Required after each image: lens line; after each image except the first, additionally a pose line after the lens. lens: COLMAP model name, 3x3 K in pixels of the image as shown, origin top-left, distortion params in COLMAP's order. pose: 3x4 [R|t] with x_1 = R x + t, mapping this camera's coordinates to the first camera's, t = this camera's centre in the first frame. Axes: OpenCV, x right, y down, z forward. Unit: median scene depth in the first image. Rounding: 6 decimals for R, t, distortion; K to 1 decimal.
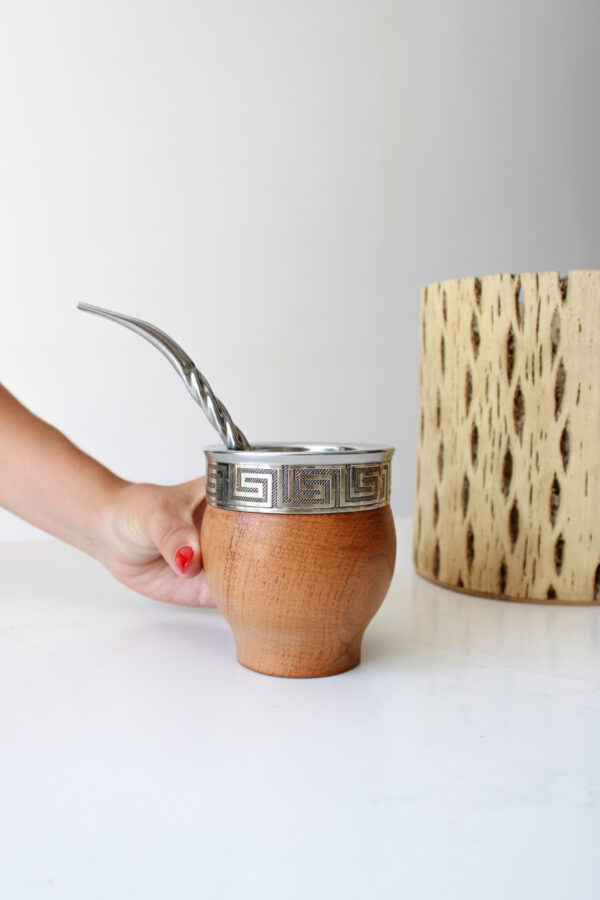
lens RADIAL K [[961.6, 0, 297.7], [0, 961.6, 426.3], [0, 0, 1]] dist [-0.064880, -0.011936]
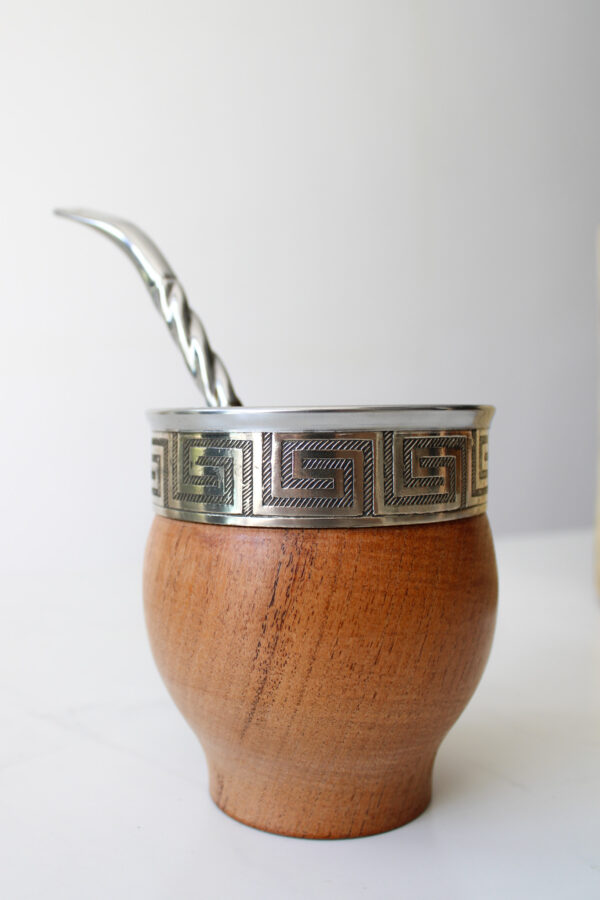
lens RADIAL K [[961.6, 0, 297.7], [0, 961.6, 426.3], [0, 0, 1]] dist [-0.064880, -0.011936]
pose [[0.883164, -0.017240, 0.468748, -0.207153], [0.026390, 0.999568, -0.012958, 0.030375], [-0.468322, 0.023815, 0.883237, 0.401050]]
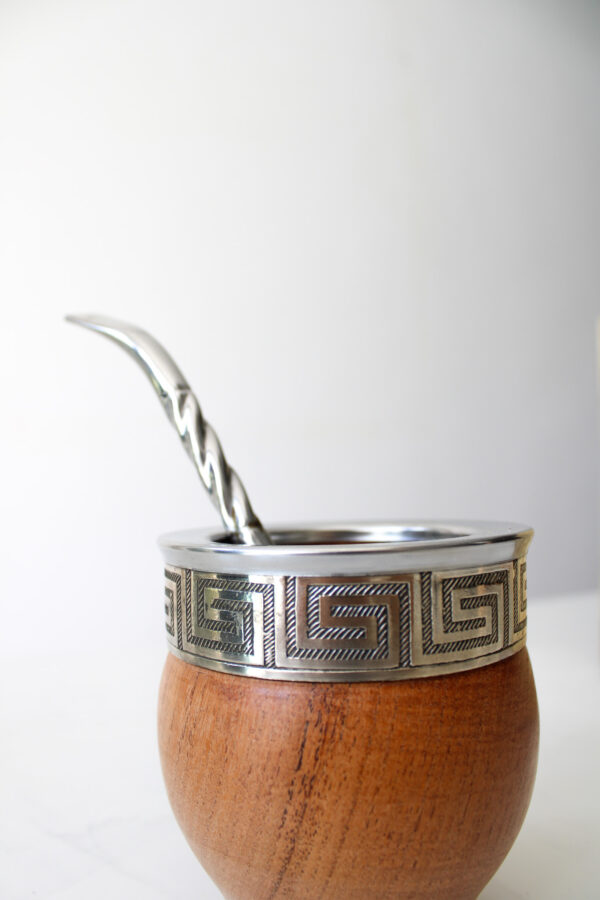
lens RADIAL K [[841.5, 0, 300.0], [0, 841.5, 450.0], [0, 0, 1]] dist [-0.152193, 0.153967]
pose [[0.886167, -0.015674, 0.463102, -0.174660], [0.043061, 0.997889, -0.048624, -0.000333], [-0.461362, 0.063030, 0.884970, 0.472453]]
